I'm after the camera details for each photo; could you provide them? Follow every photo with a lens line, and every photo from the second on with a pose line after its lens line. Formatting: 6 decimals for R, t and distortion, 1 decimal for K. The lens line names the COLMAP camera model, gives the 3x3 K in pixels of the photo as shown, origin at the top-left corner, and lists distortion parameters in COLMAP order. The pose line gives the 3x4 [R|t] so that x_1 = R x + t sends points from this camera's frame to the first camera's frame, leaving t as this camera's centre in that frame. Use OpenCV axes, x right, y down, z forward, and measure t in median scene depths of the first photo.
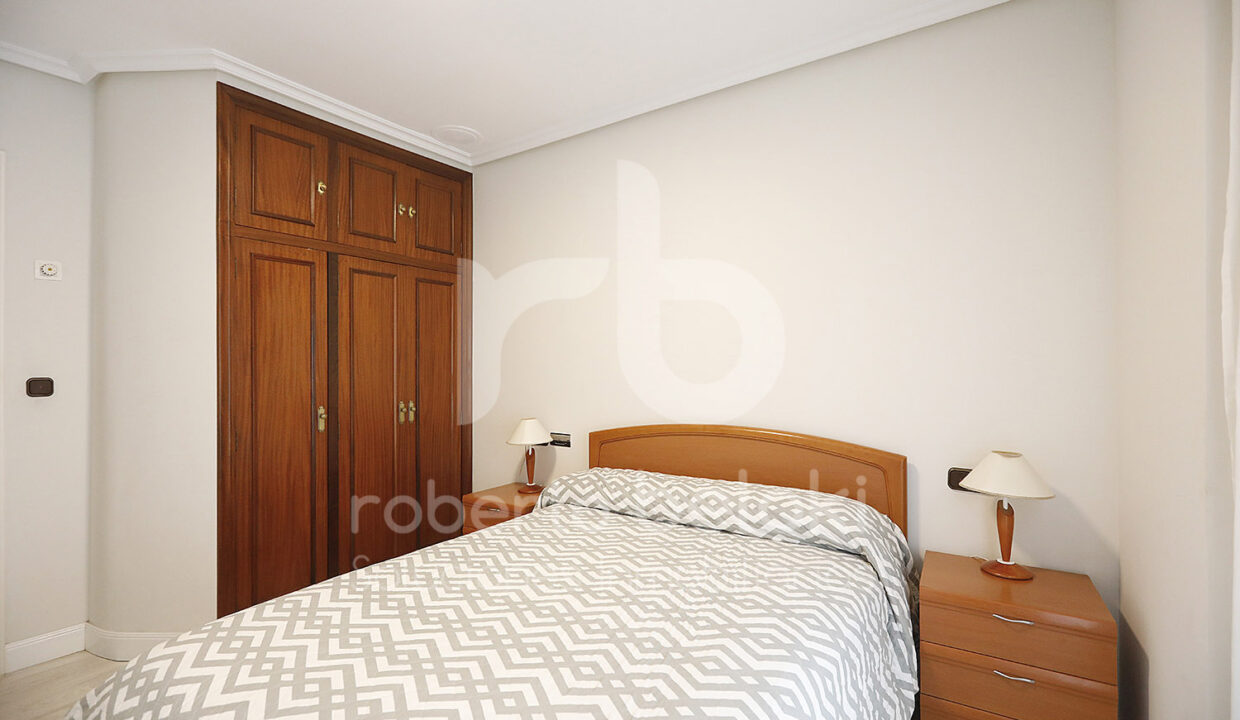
lens RADIAL K [[558.0, 0, 614.2], [0, 558.0, 351.8], [0, 0, 1]] dist [0.000004, 0.008081]
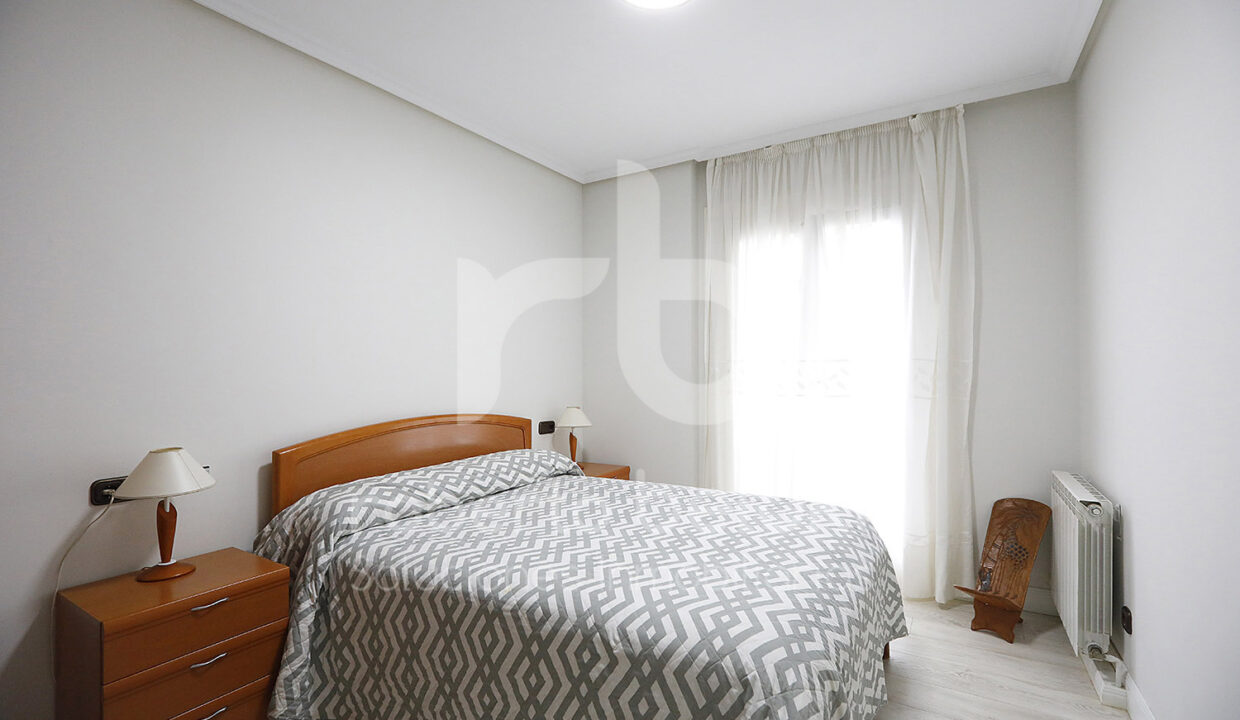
lens RADIAL K [[552.4, 0, 608.6], [0, 552.4, 365.1], [0, 0, 1]] dist [0.002475, -0.000059]
pose [[-0.025135, 0.010965, 0.999624, -0.353740], [-0.024365, 0.999636, -0.011578, 0.012574], [-0.999387, -0.024647, -0.024859, 0.257940]]
